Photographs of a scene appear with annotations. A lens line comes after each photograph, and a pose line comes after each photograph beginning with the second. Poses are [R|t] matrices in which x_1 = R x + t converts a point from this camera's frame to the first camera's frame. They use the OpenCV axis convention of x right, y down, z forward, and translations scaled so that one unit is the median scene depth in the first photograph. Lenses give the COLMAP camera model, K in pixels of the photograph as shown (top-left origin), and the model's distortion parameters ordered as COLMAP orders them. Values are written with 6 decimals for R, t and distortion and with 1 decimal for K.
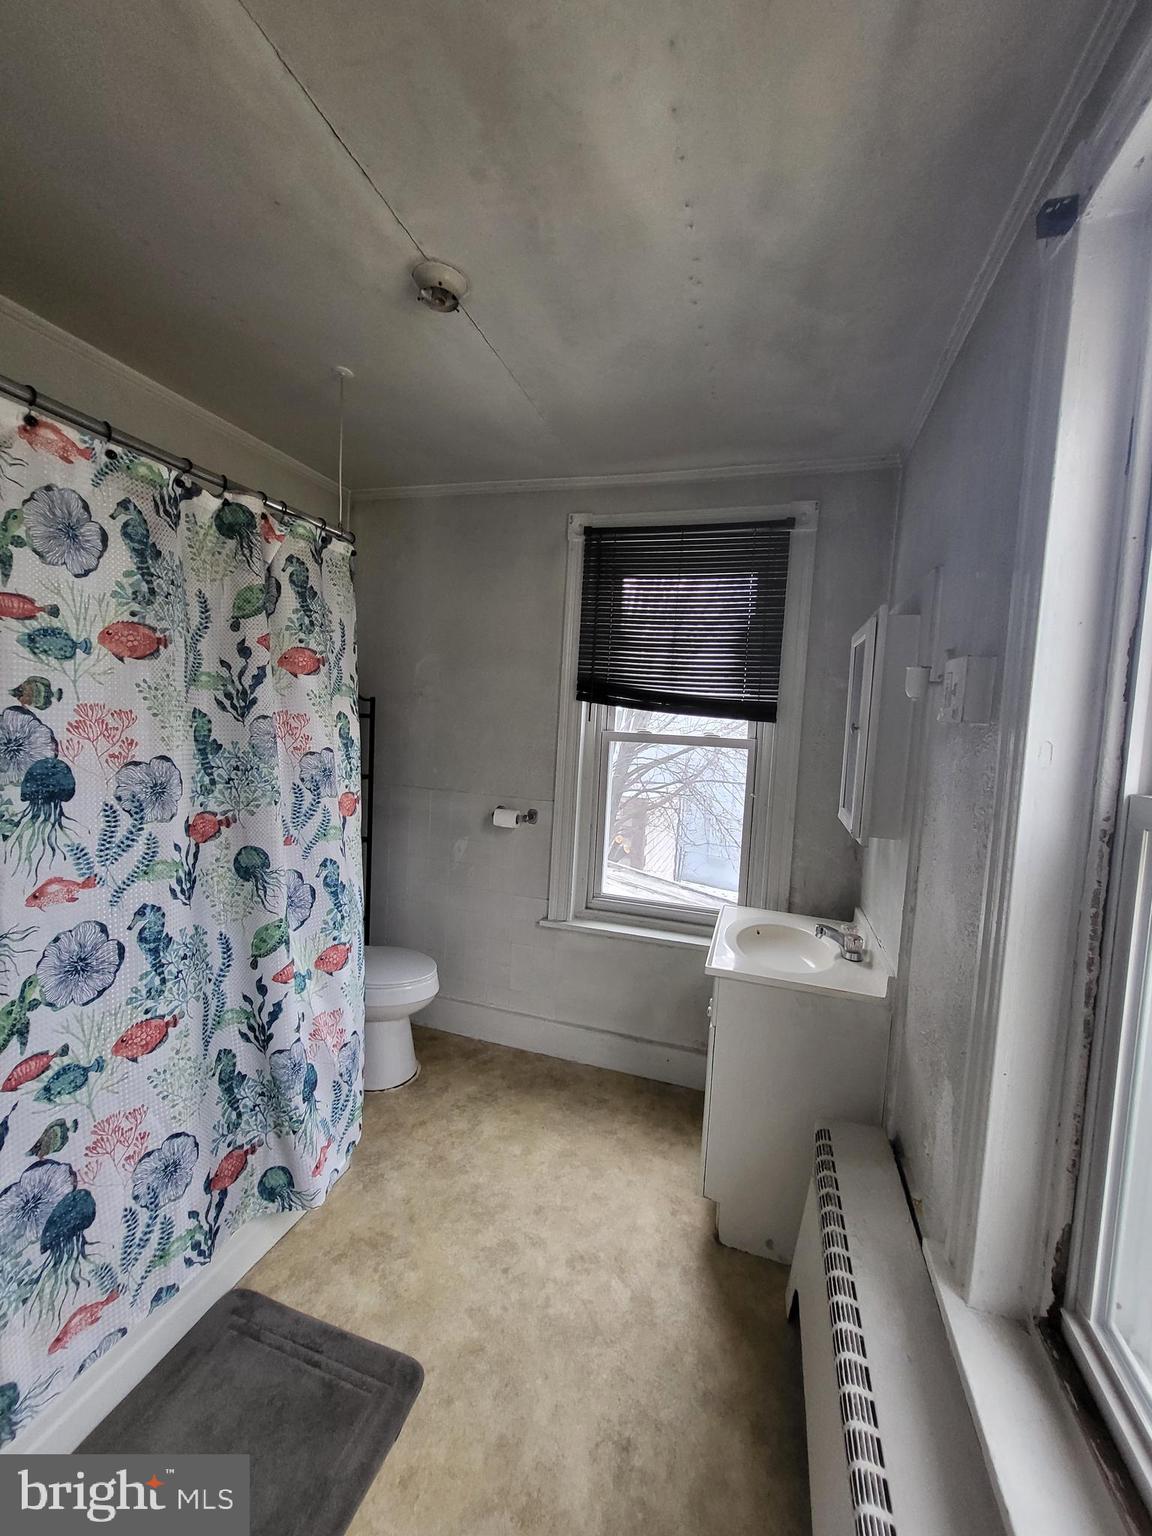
lens RADIAL K [[603.2, 0, 583.1], [0, 603.2, 757.9], [0, 0, 1]] dist [-0.001102, -0.000553]
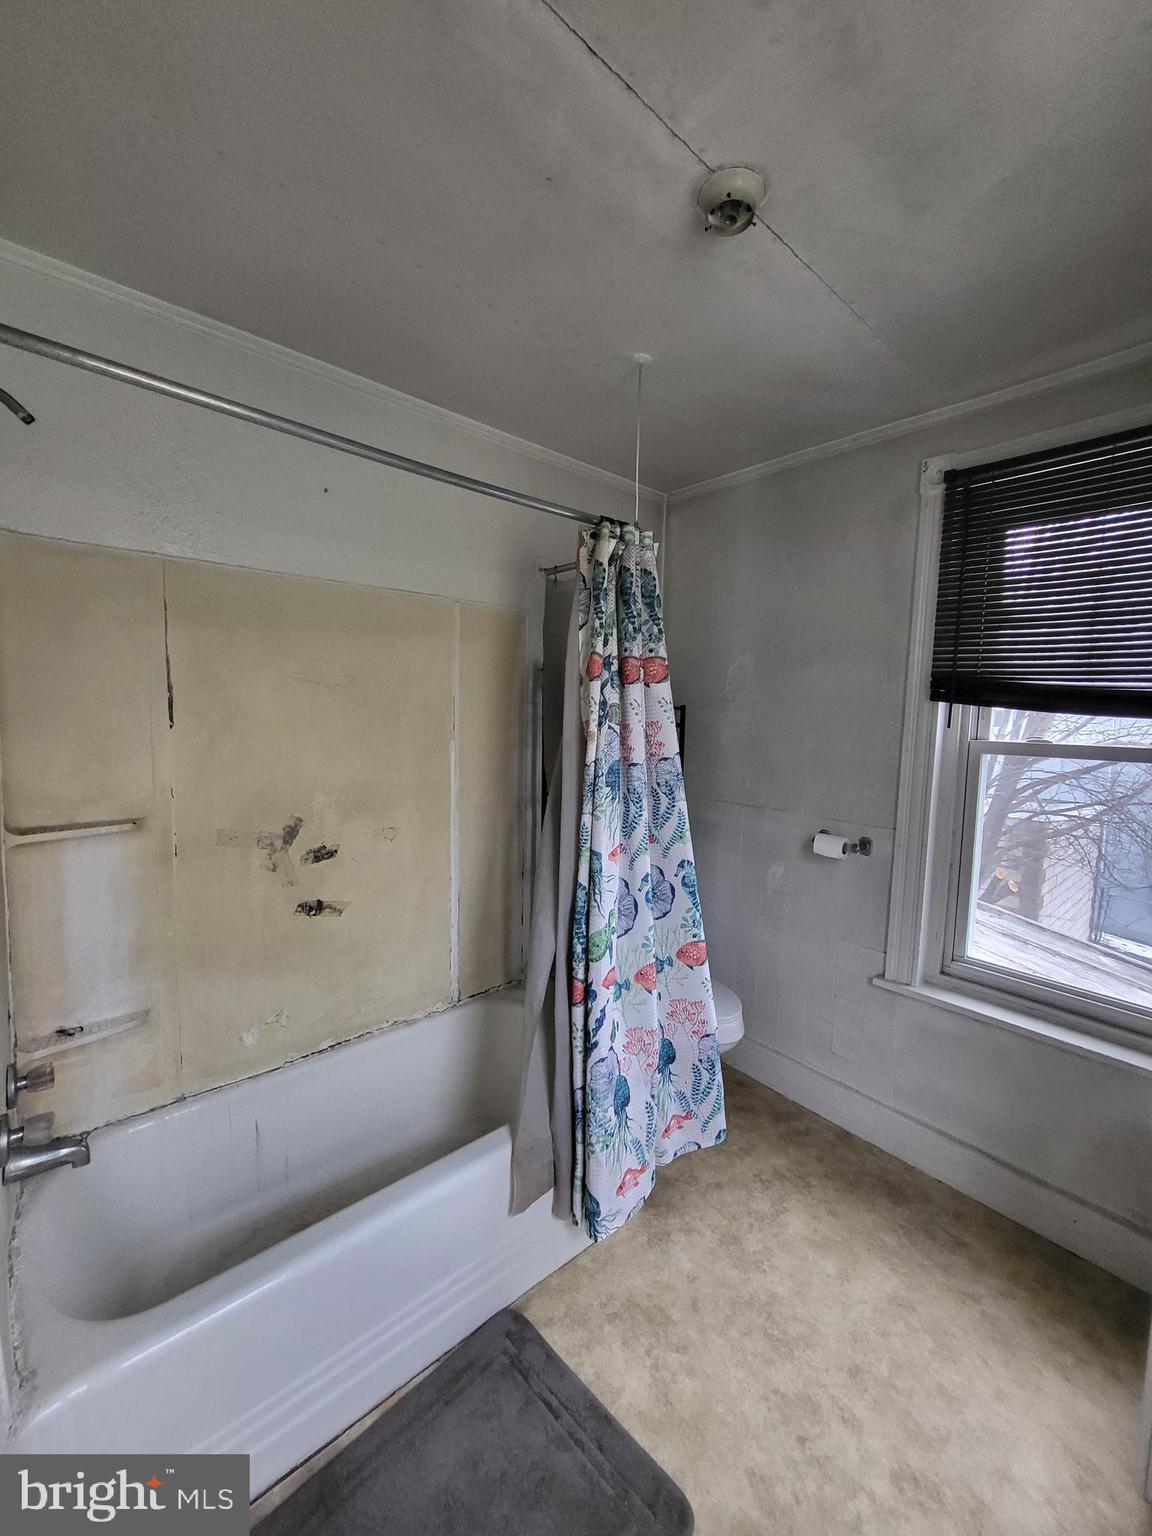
lens RADIAL K [[603.2, 0, 583.1], [0, 603.2, 757.9], [0, 0, 1]] dist [-0.001102, -0.000553]
pose [[0.851407, 0.012865, -0.524348, 0.017095], [-0.017396, 0.999842, -0.003714, -0.012606], [0.524217, 0.012283, 0.851496, 0.119815]]
